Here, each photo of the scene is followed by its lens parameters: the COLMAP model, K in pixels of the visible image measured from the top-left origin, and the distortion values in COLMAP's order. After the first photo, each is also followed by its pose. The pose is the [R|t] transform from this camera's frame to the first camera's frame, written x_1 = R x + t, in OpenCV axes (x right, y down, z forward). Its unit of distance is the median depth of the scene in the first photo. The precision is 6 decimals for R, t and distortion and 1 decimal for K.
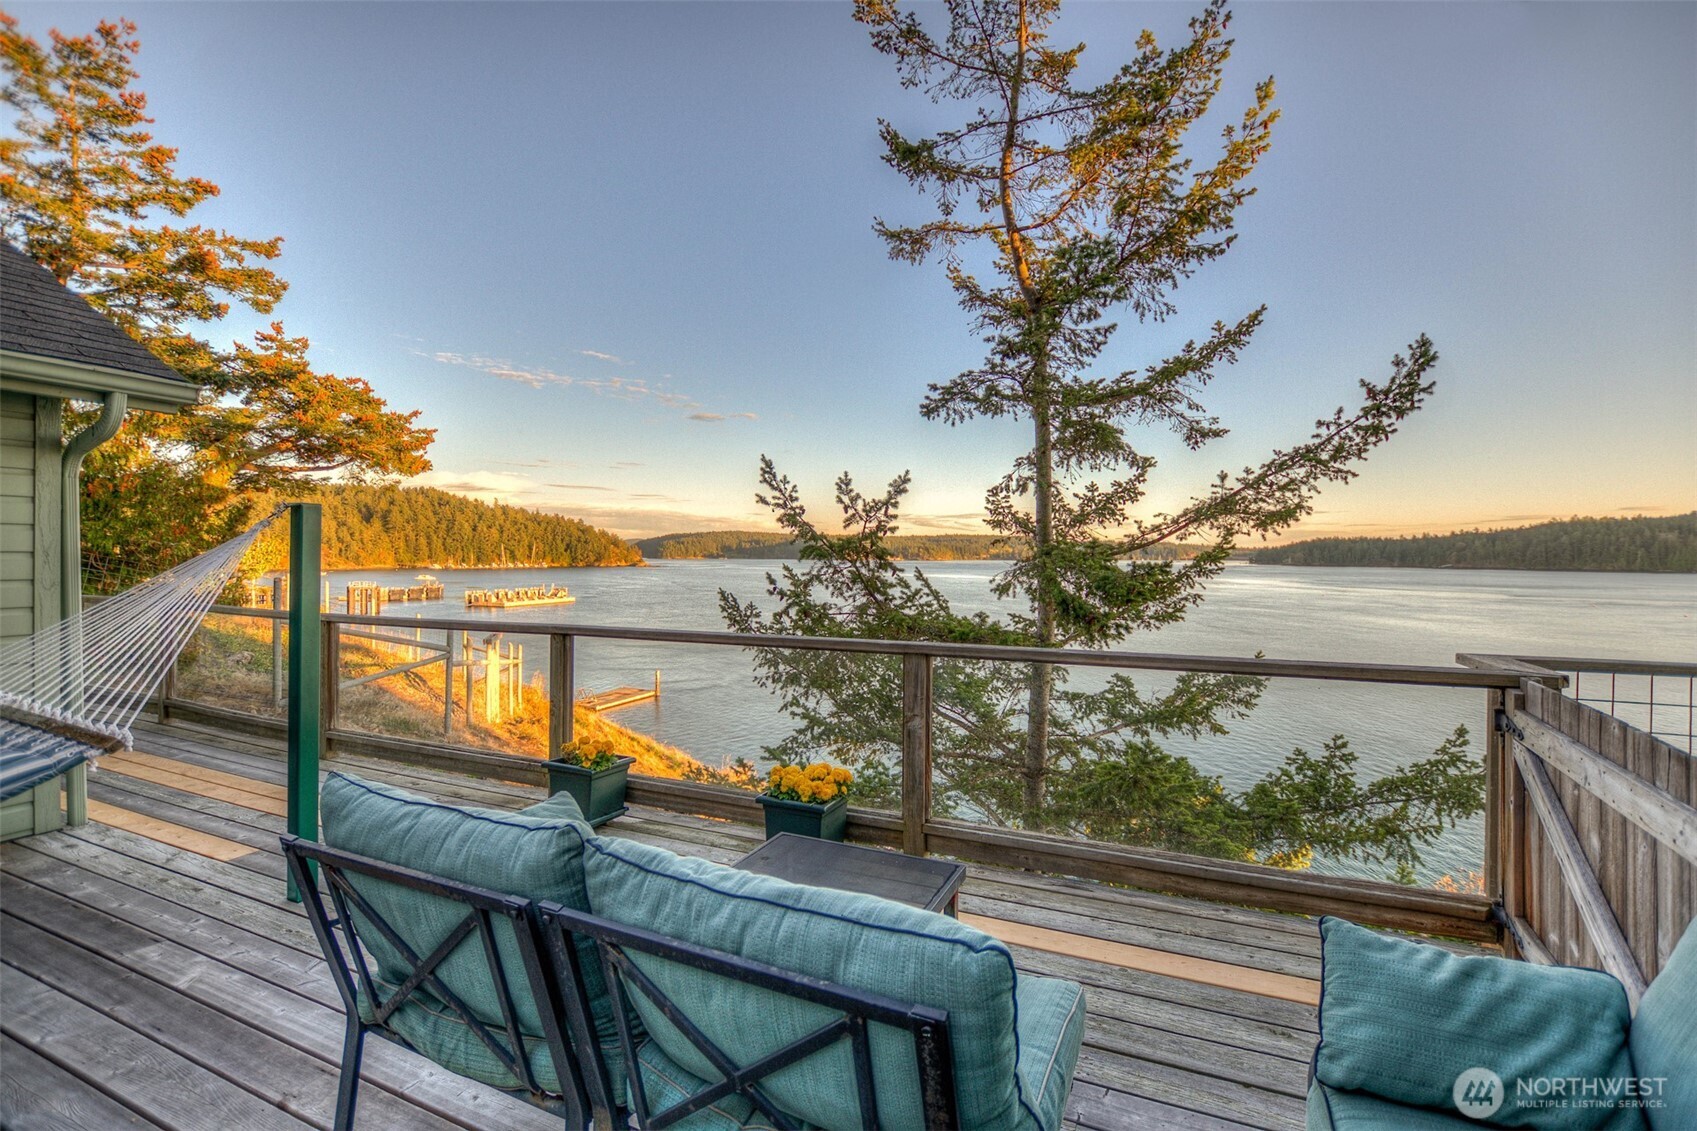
lens RADIAL K [[744.5, 0, 851.1], [0, 744.5, 553.5], [0, 0, 1]] dist [-0.015735, 0.005646]
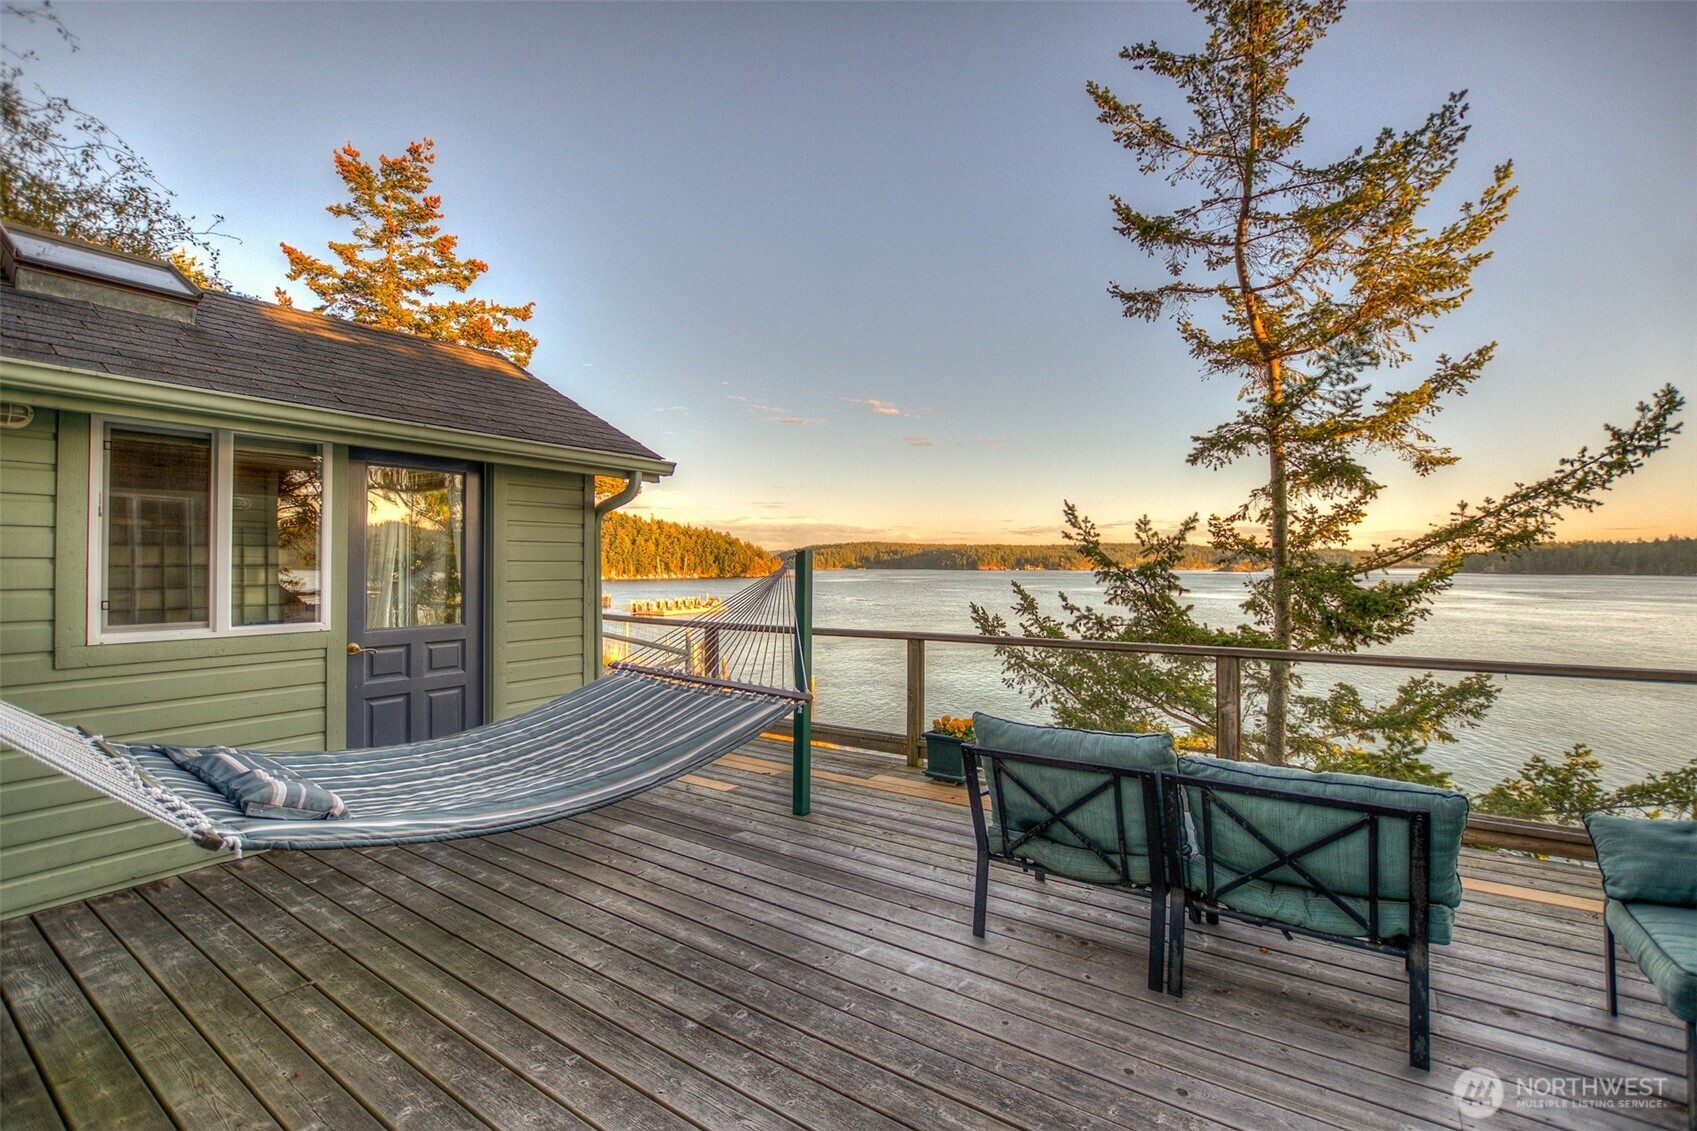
lens RADIAL K [[744.0, 0, 854.7], [0, 744.0, 554.7], [0, 0, 1]] dist [-0.017974, 0.005253]
pose [[0.984026, -0.008144, -0.177840, -0.165533], [0.006023, 0.999904, -0.012461, -0.016621], [0.177924, 0.011191, 0.983981, -0.209468]]
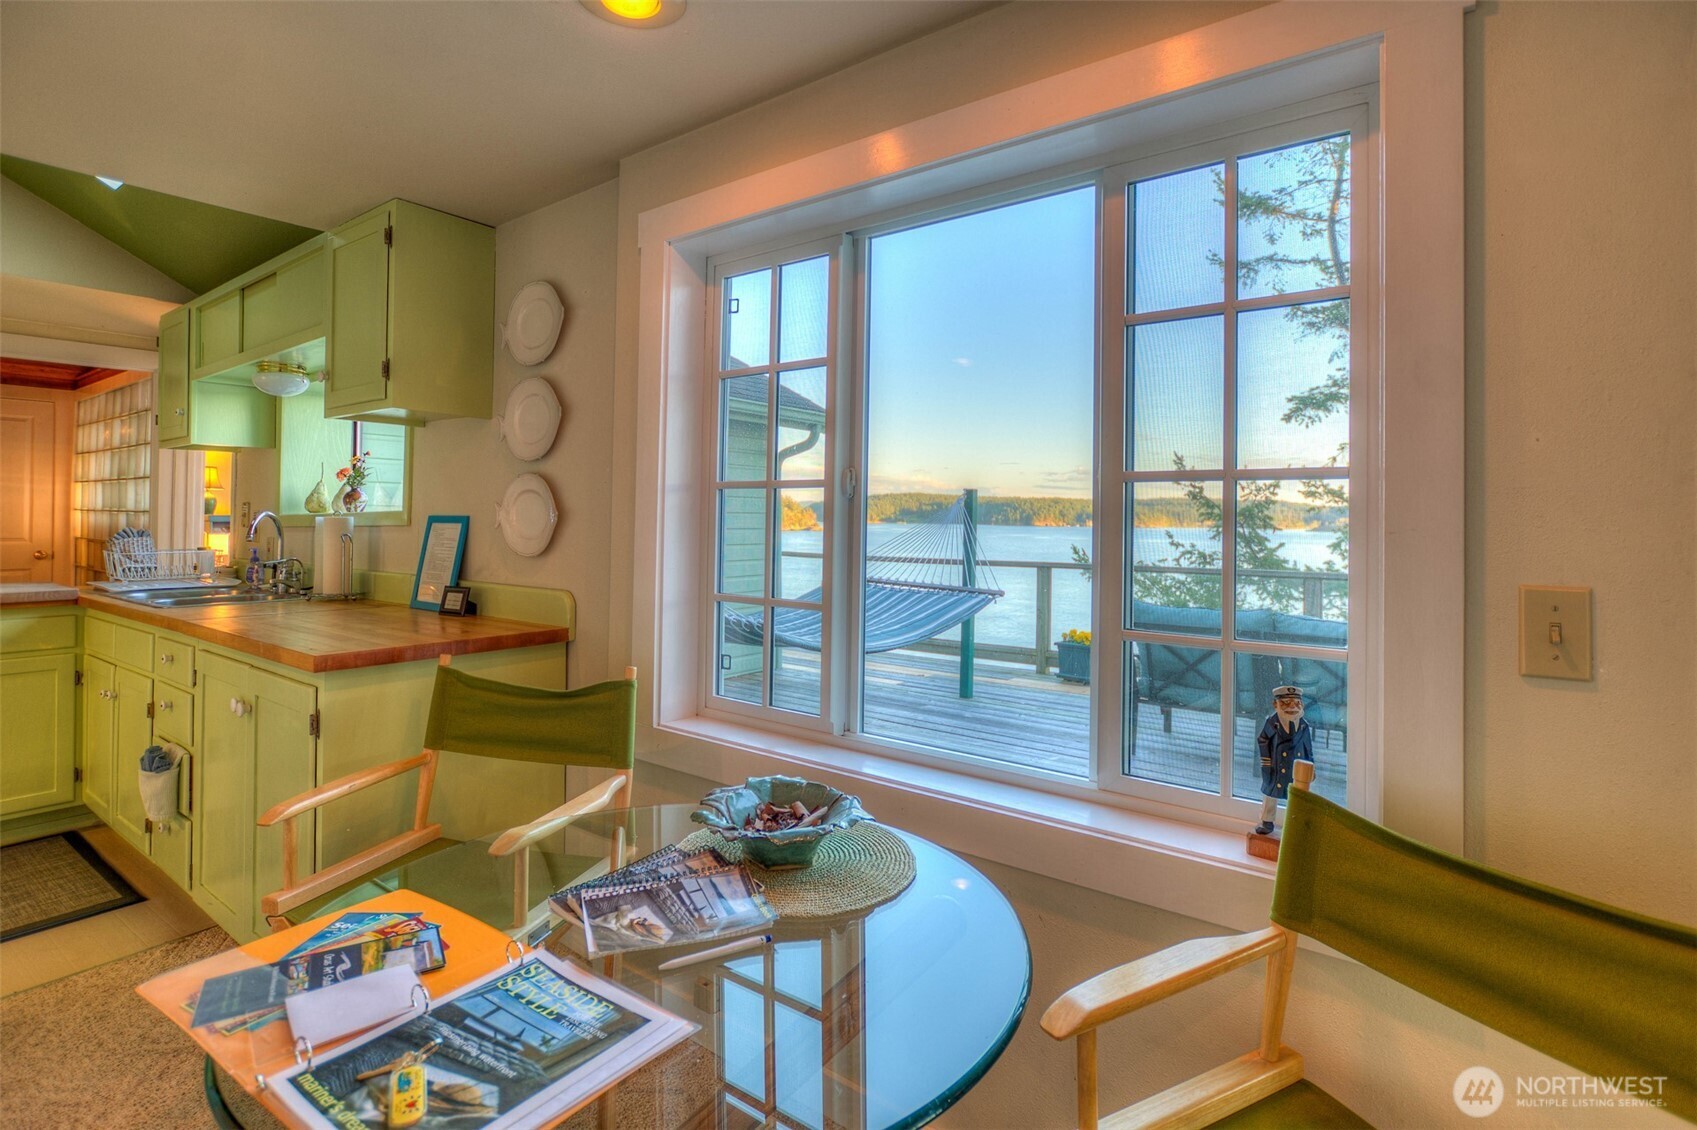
lens RADIAL K [[825.1, 0, 849.0], [0, 825.1, 507.2], [0, 0, 1]] dist [-0.008016, 0.000403]
pose [[0.972735, 0.005860, -0.231845, -0.247868], [-0.008780, 0.999895, -0.011565, 0.003100], [0.231753, 0.013286, 0.972684, -0.513379]]
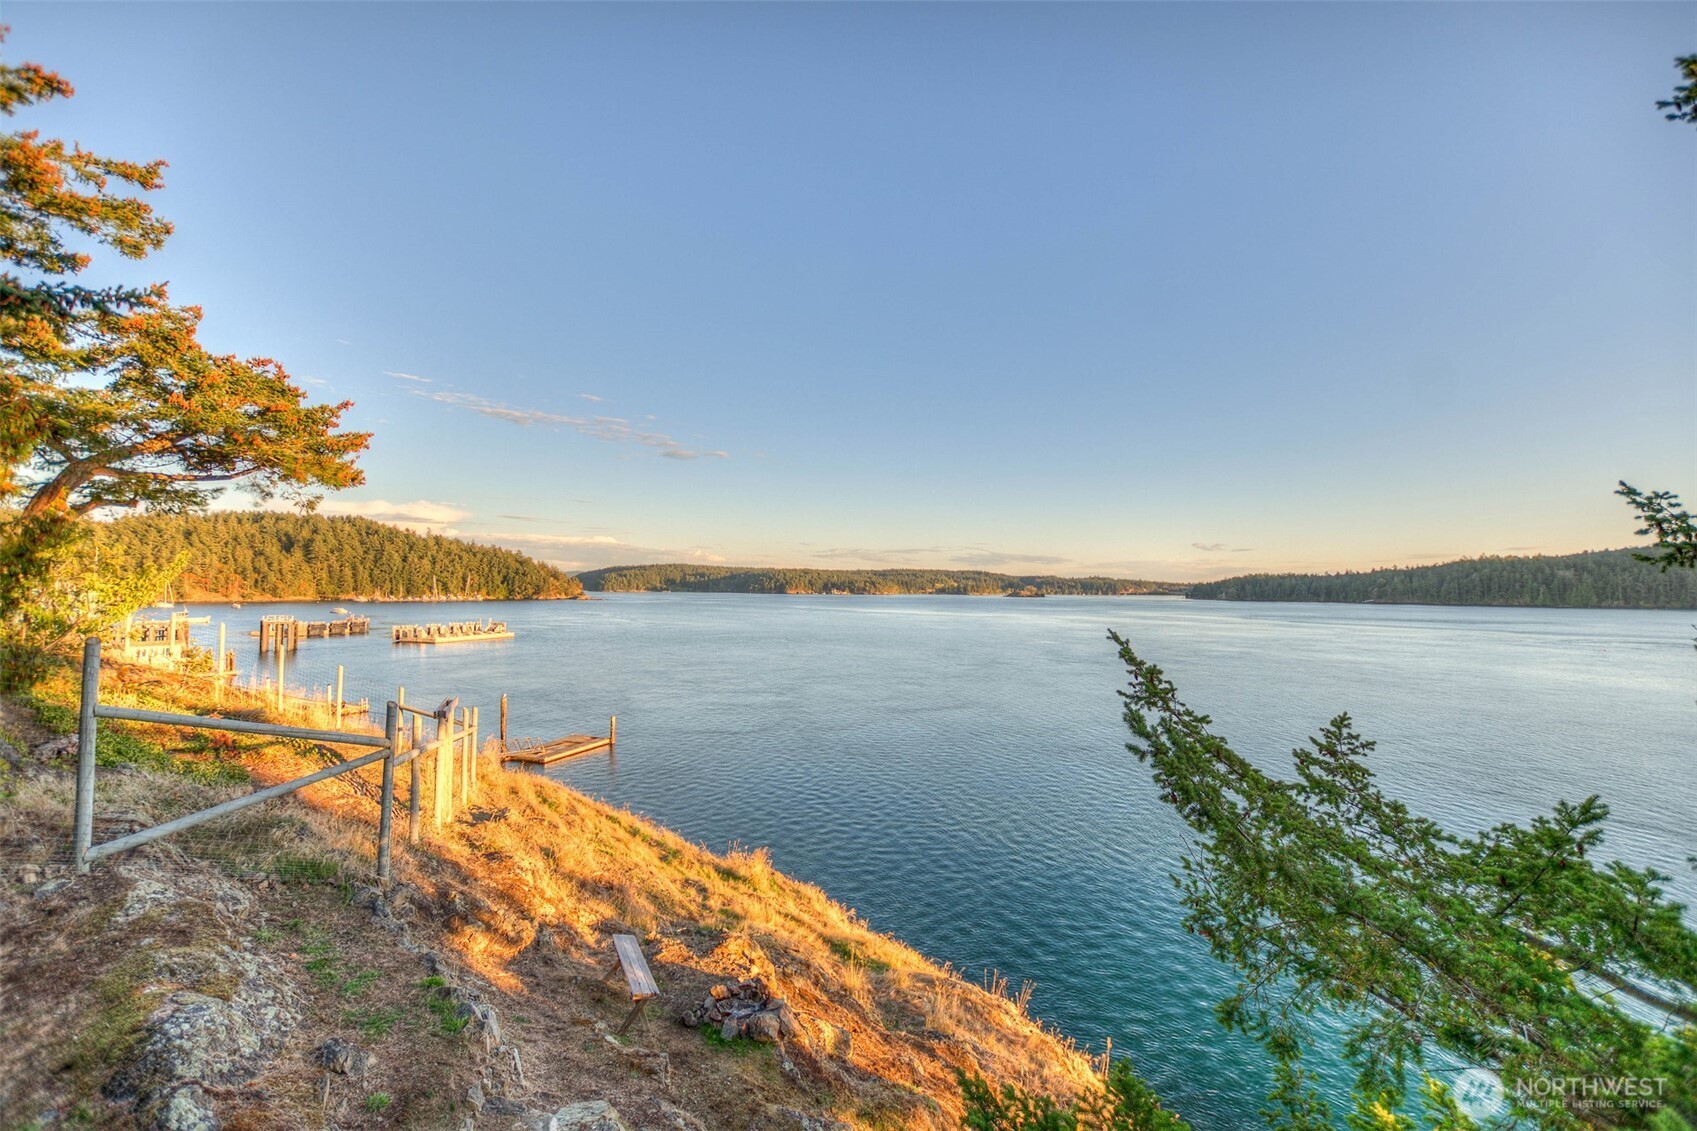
lens RADIAL K [[744.0, 0, 854.7], [0, 744.0, 554.7], [0, 0, 1]] dist [-0.017974, 0.005253]
pose [[0.996990, 0.007461, 0.077174, -0.394908], [-0.004086, 0.999032, -0.043791, -0.016378], [-0.077426, 0.043344, 0.996056, 0.671251]]
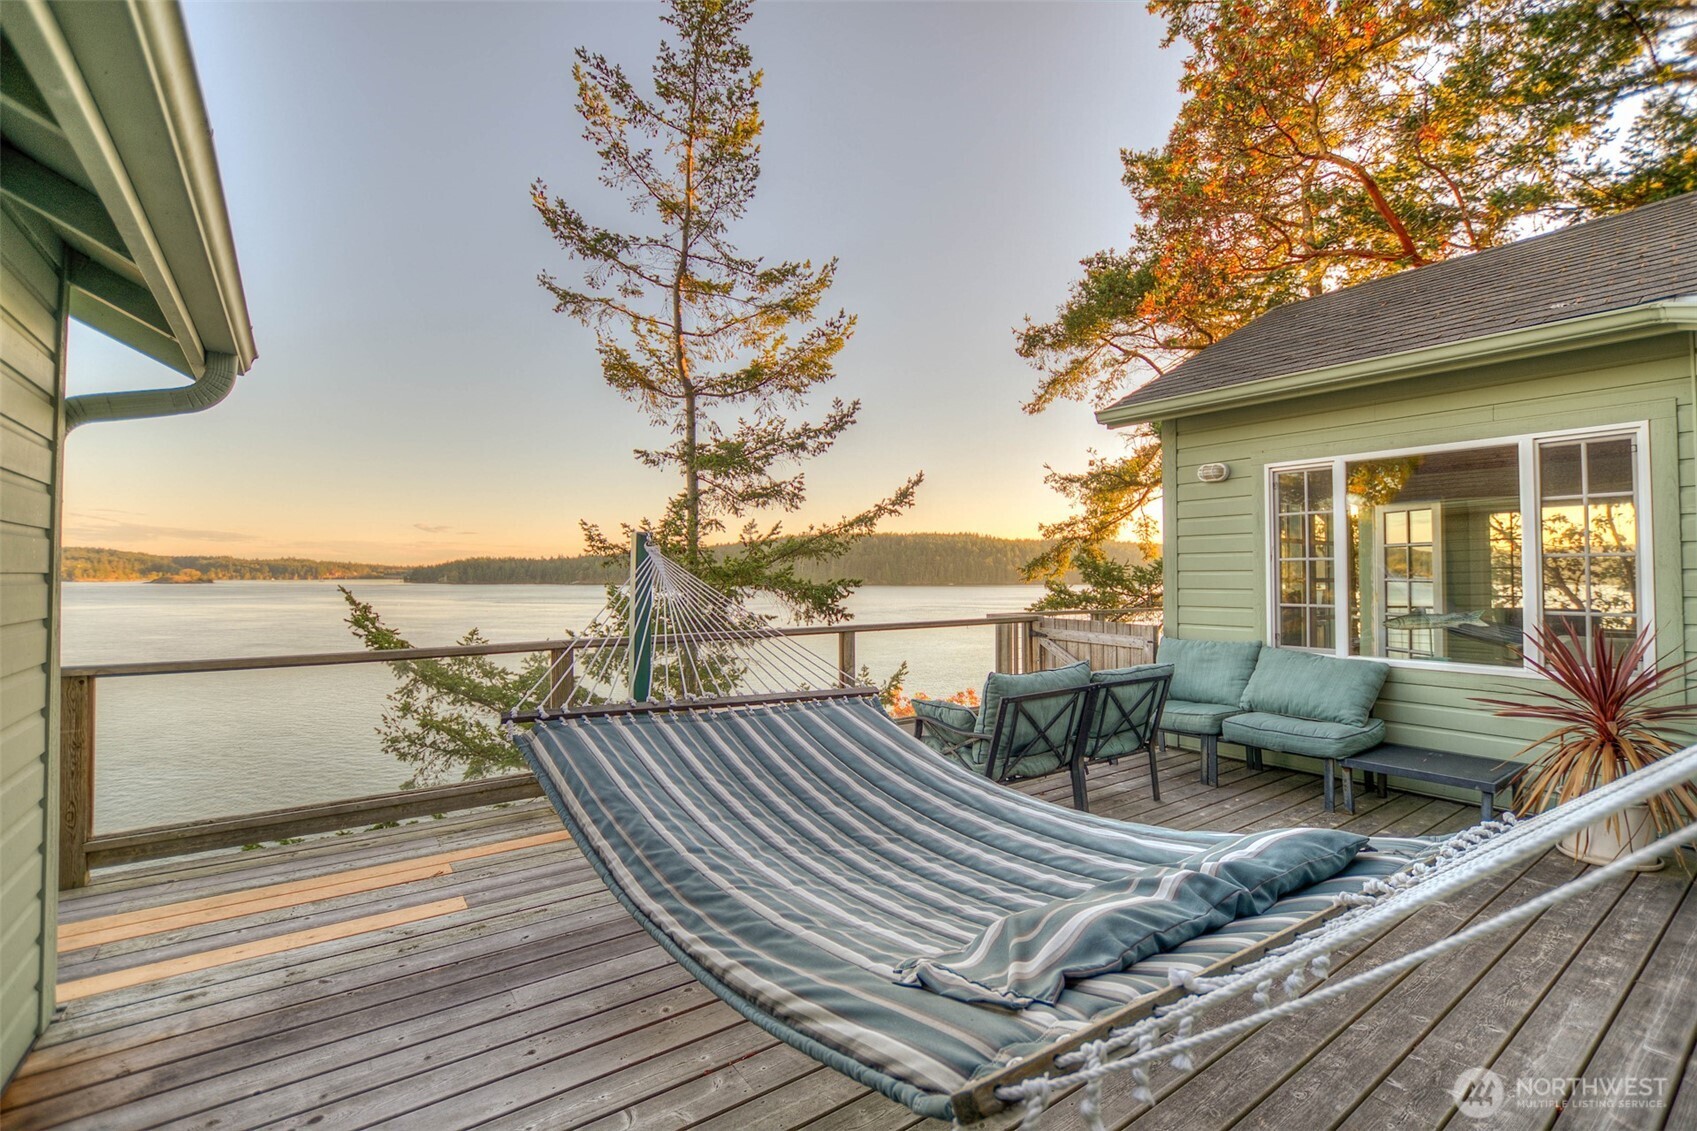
lens RADIAL K [[744.0, 0, 854.7], [0, 744.0, 554.7], [0, 0, 1]] dist [-0.017974, 0.005253]
pose [[0.502968, 0.020392, 0.864064, -0.714542], [-0.000175, 0.999724, -0.023492, -0.002363], [-0.864305, 0.011664, 0.502833, 0.052732]]
